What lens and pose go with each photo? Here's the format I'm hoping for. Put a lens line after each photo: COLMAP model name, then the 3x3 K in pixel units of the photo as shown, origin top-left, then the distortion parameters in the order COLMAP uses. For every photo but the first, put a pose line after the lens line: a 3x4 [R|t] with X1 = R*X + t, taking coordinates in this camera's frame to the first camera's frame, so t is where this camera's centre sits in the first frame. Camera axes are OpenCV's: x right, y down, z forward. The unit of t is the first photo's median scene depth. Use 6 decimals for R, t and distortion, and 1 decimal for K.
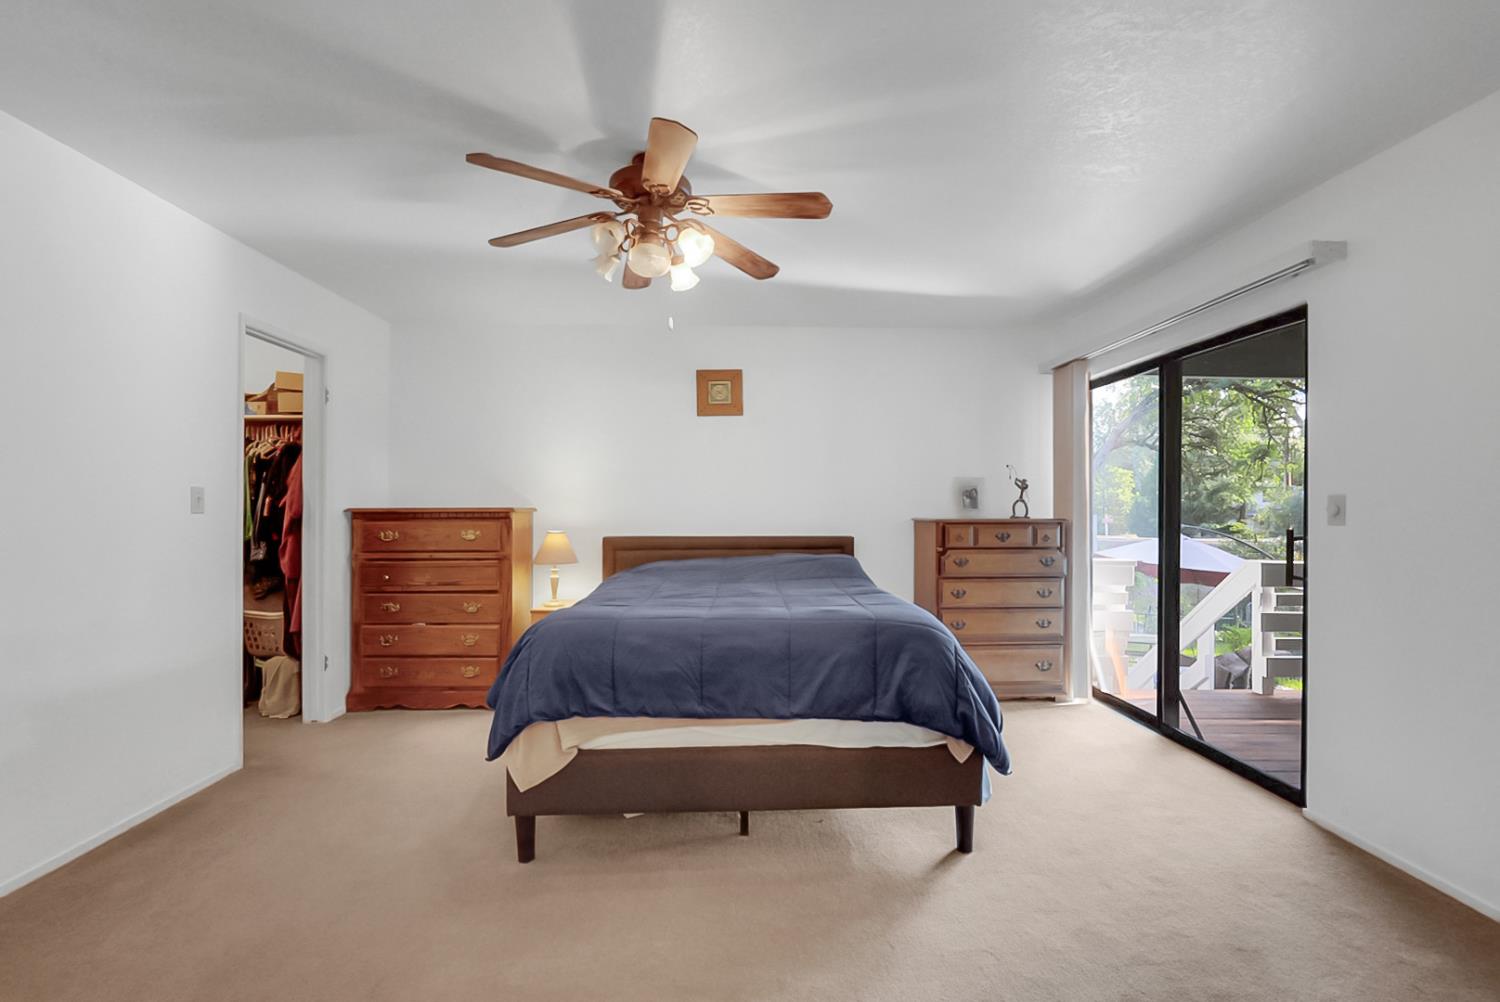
lens RADIAL K [[662.9, 0, 755.7], [0, 662.9, 507.6], [0, 0, 1]] dist [-0.004475, 0.000852]
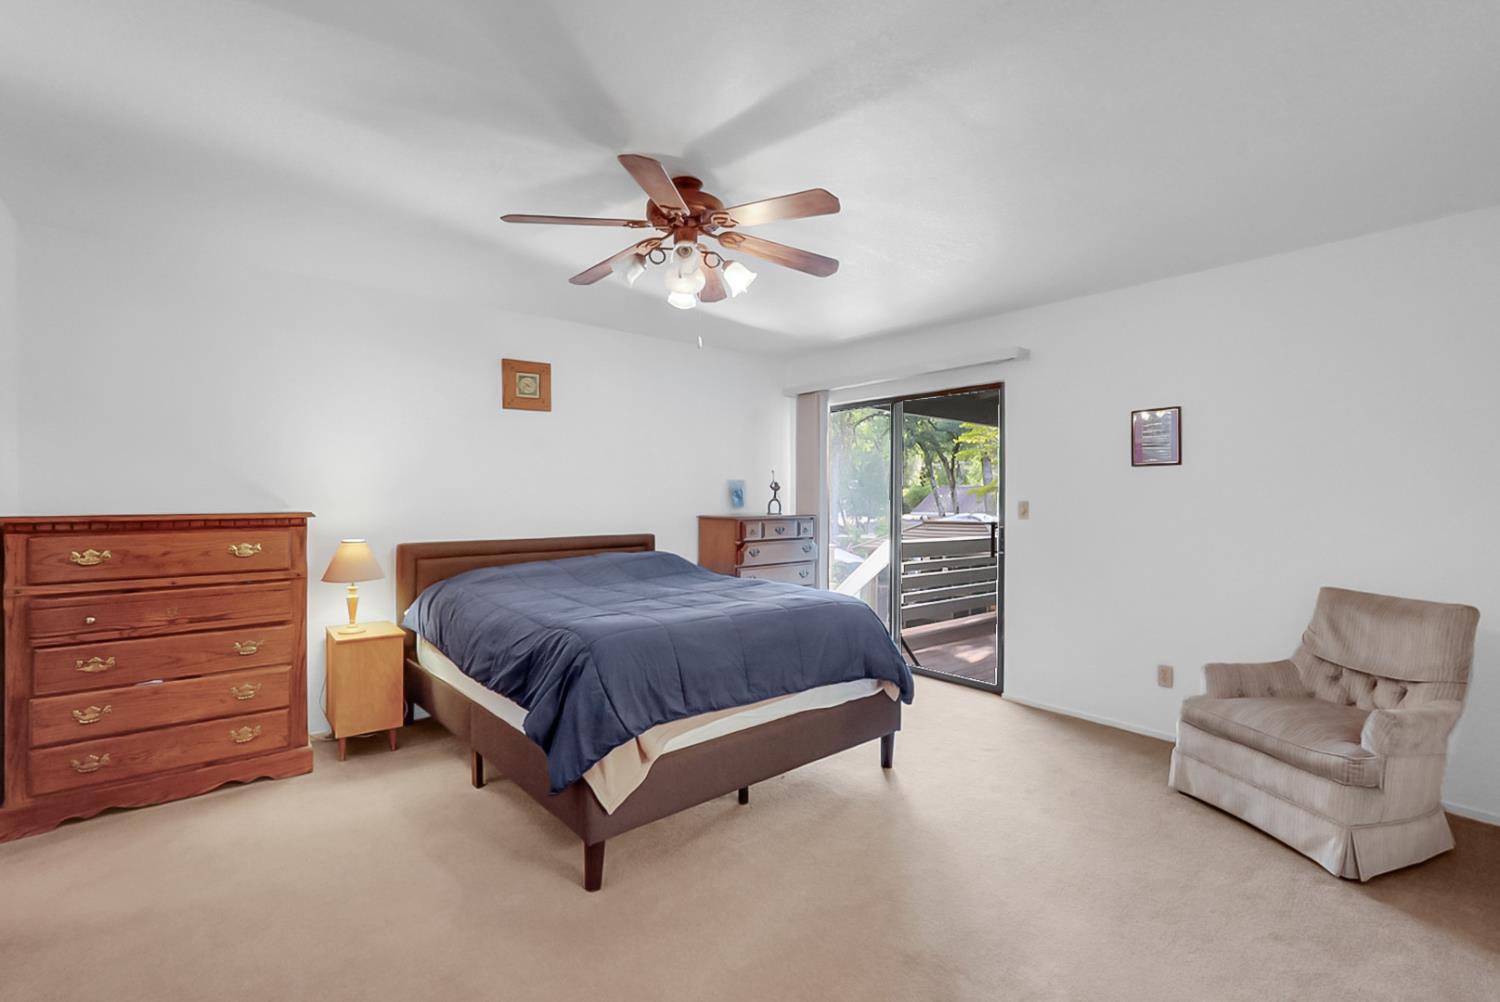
lens RADIAL K [[662.9, 0, 768.0], [0, 662.9, 498.3], [0, 0, 1]] dist [-0.004475, 0.000852]
pose [[0.784143, 0.000198, 0.620580, -0.427680], [-0.000898, 0.999999, 0.000816, -0.016896], [-0.620579, -0.001197, 0.784143, 0.059003]]
